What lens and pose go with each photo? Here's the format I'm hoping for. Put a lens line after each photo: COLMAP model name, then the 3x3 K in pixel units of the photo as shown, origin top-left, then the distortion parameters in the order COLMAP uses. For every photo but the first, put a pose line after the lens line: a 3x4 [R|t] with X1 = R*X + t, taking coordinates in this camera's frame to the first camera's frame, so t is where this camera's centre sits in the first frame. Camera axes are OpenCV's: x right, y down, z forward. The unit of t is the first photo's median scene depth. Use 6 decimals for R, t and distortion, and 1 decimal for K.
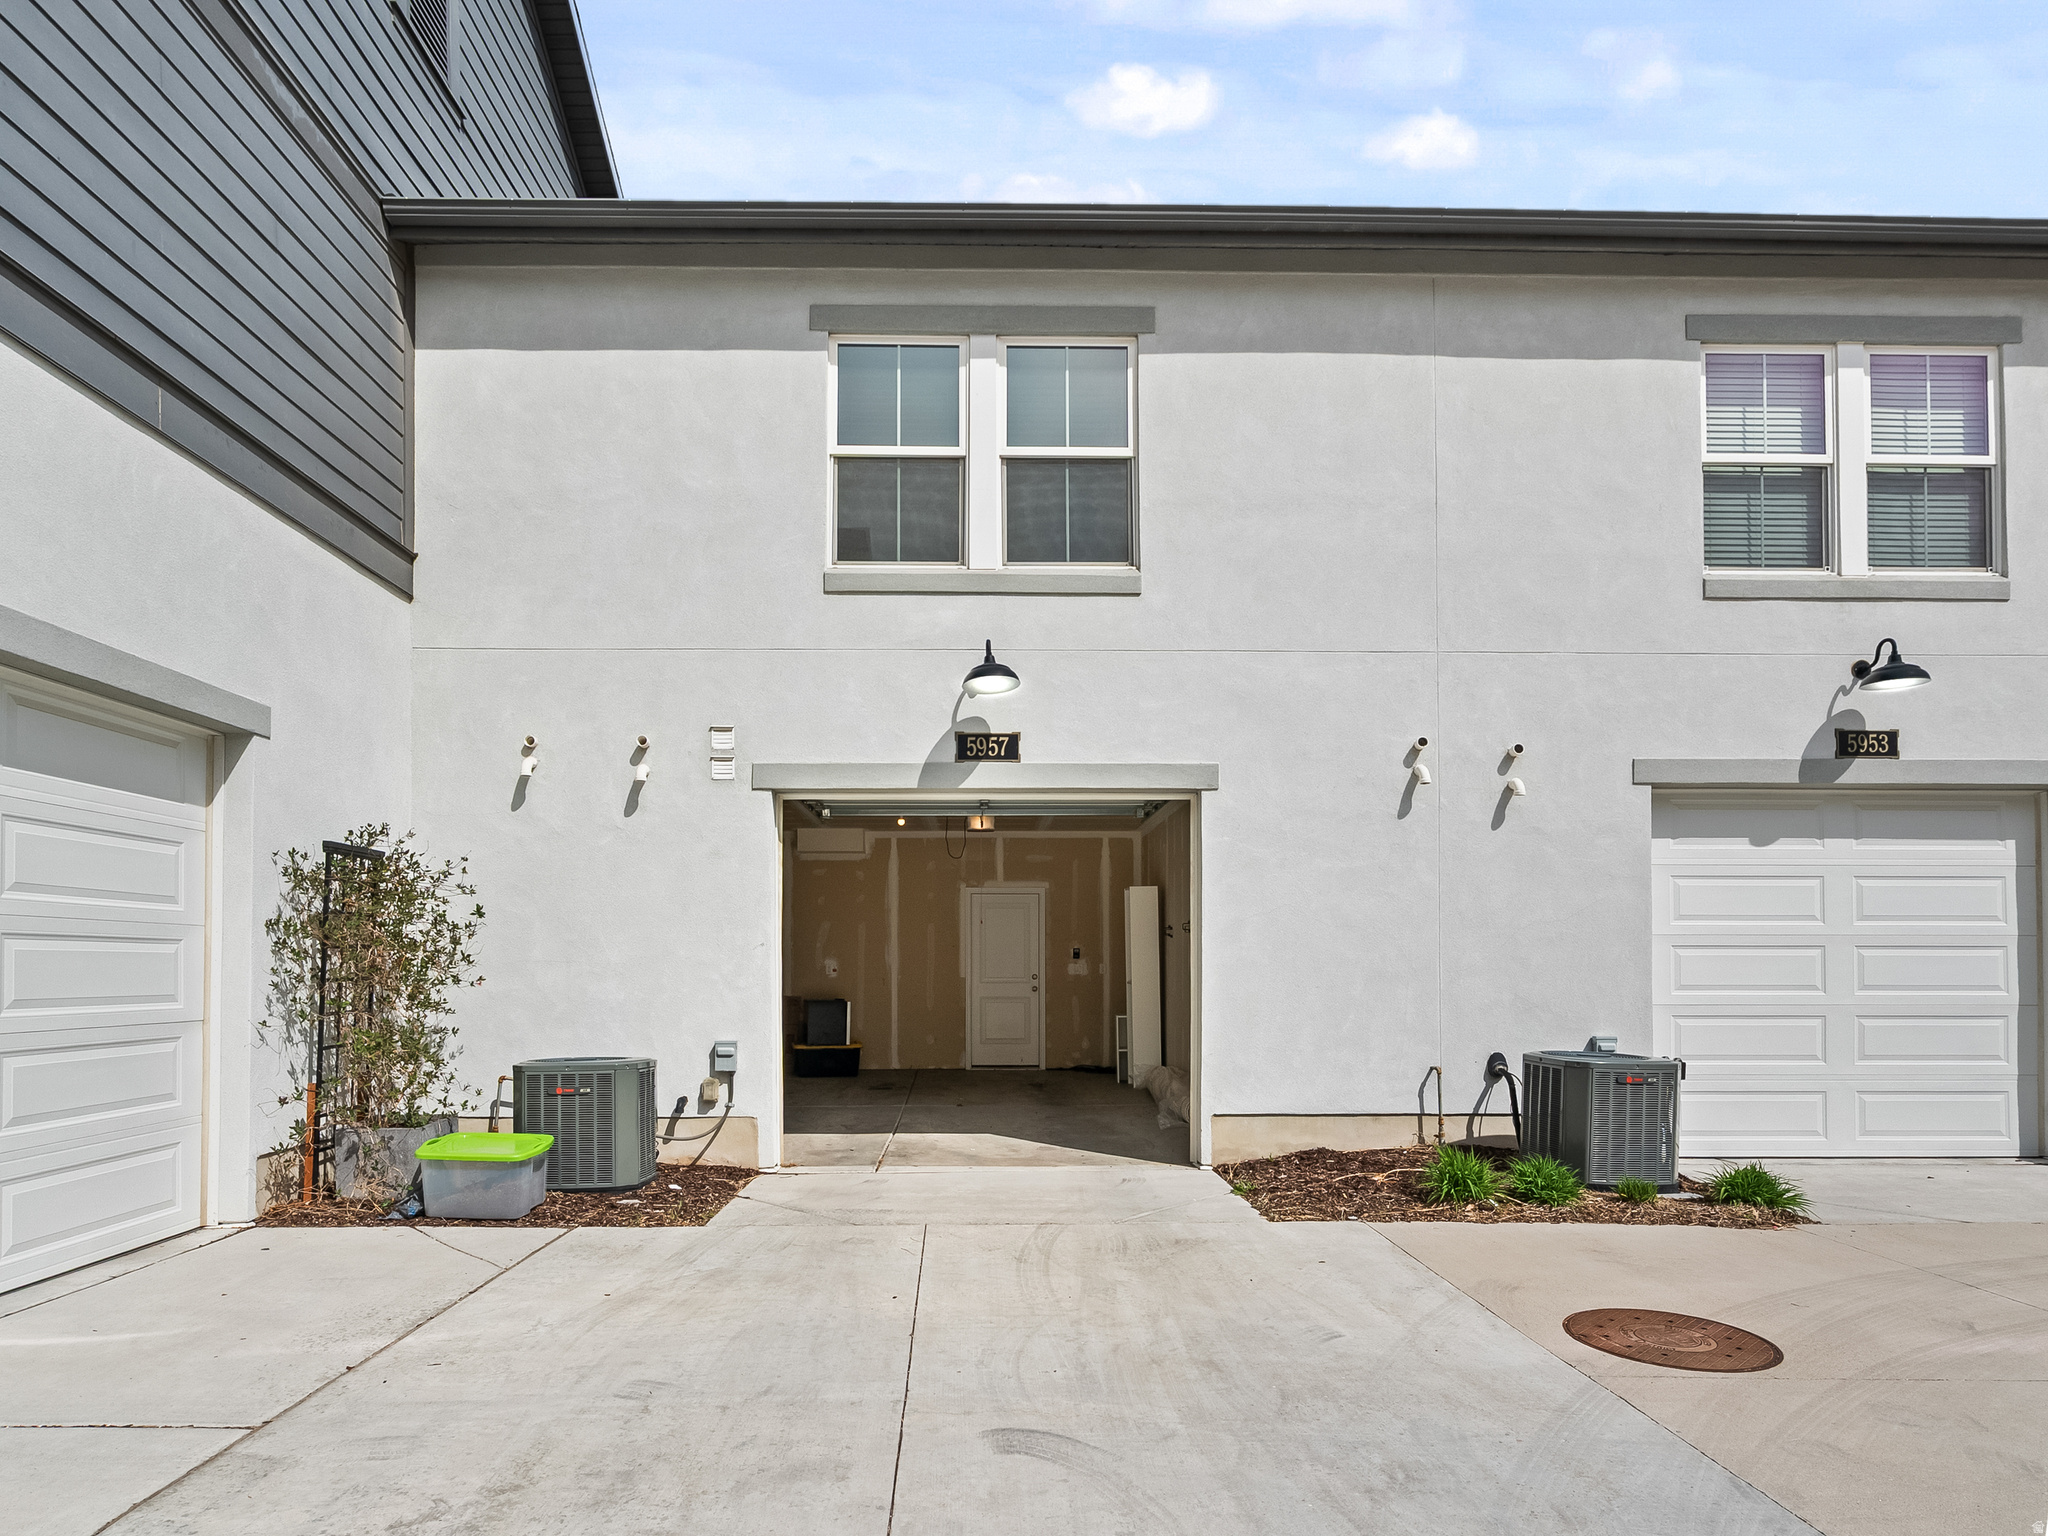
lens RADIAL K [[1165.5, 0, 997.7], [0, 1165.5, 848.1], [0, 0, 1]] dist [-0.004621, 0.001456]
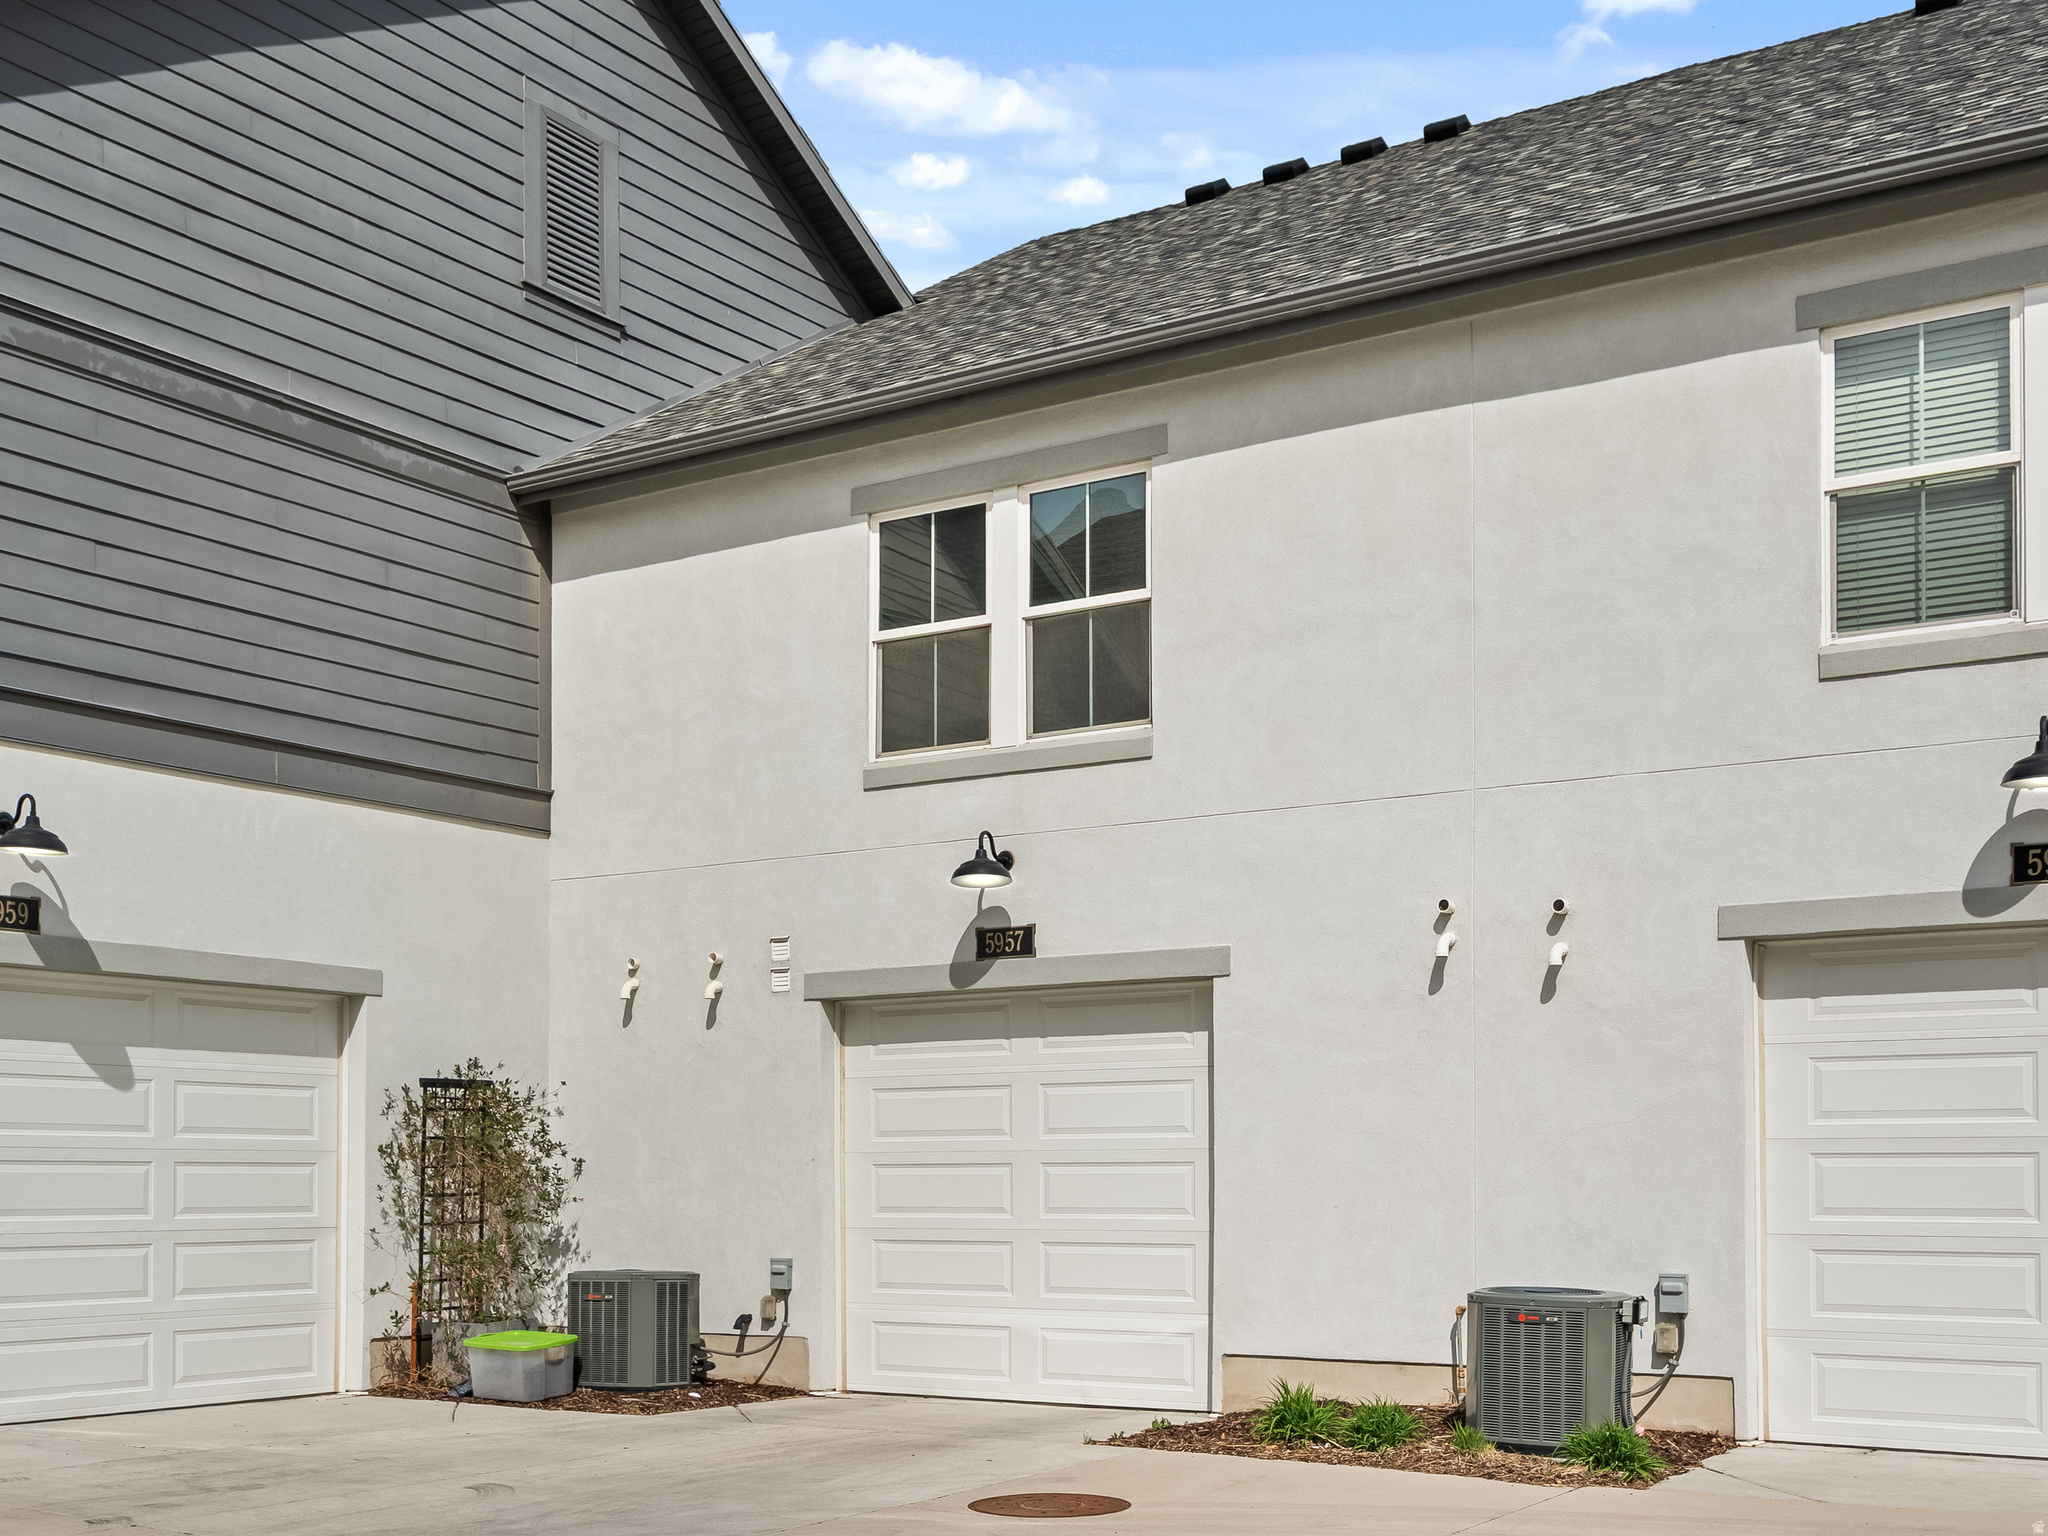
lens RADIAL K [[2330.7, 0, 1024.0], [0, 2330.7, 768.0], [0, 0, 1]] dist [0.008872, 0.014818]
pose [[0.829464, -0.099045, -0.549708, 1.032819], [0.058095, 0.994113, -0.091455, -0.054199], [0.555530, 0.043923, 0.830335, -0.532291]]
